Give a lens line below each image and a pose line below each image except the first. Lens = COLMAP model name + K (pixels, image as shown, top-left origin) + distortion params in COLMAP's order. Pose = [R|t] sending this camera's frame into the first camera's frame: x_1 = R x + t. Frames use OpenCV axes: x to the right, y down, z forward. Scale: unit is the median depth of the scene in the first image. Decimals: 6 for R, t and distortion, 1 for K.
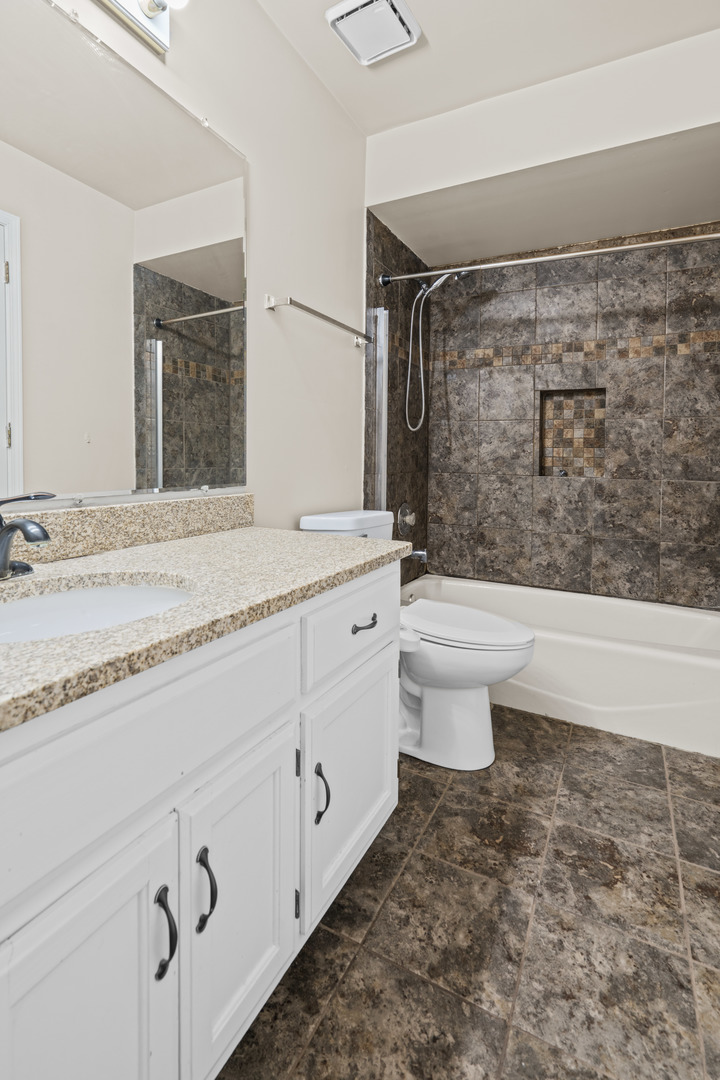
lens RADIAL K [[490.3, 0, 359.5], [0, 490.3, 537.6], [0, 0, 1]] dist [-0.000784, 0.000226]
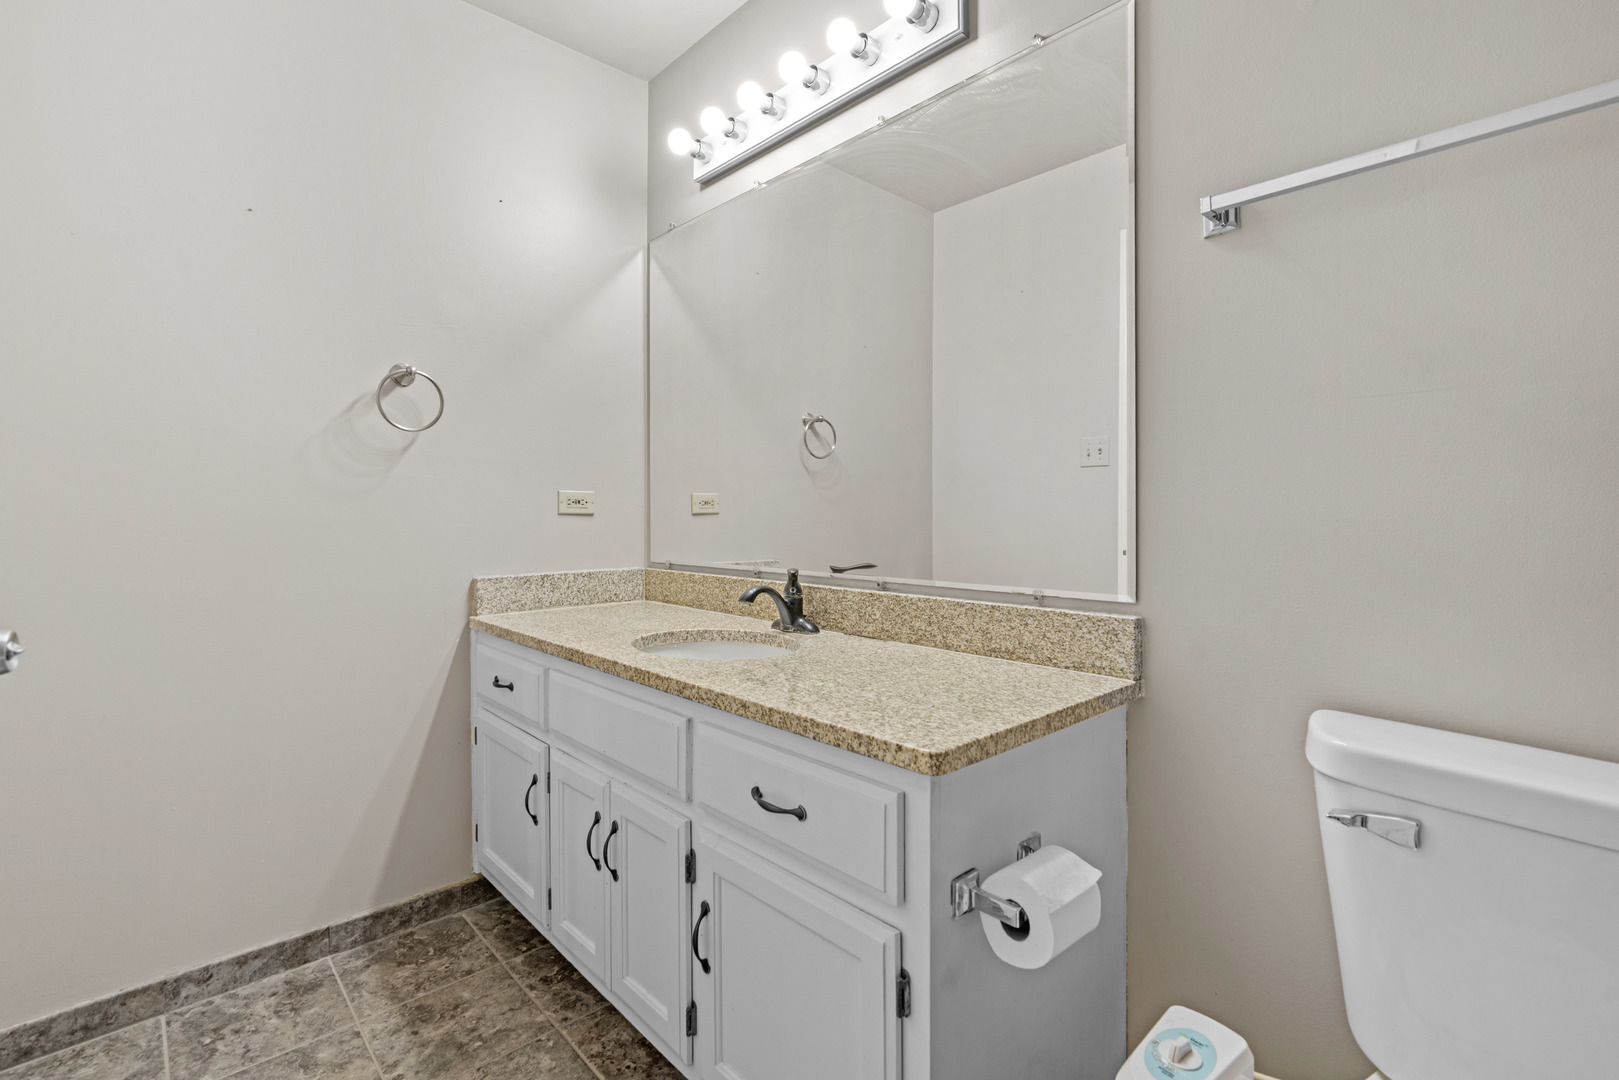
lens RADIAL K [[735.0, 0, 809.3], [0, 735.0, 535.6], [0, 0, 1]] dist [-0.000784, 0.000226]
pose [[-0.311953, 0.010871, -0.950035, 0.976441], [-0.160899, 0.984887, 0.064102, -0.261572], [0.936374, 0.172856, -0.305489, 1.365679]]
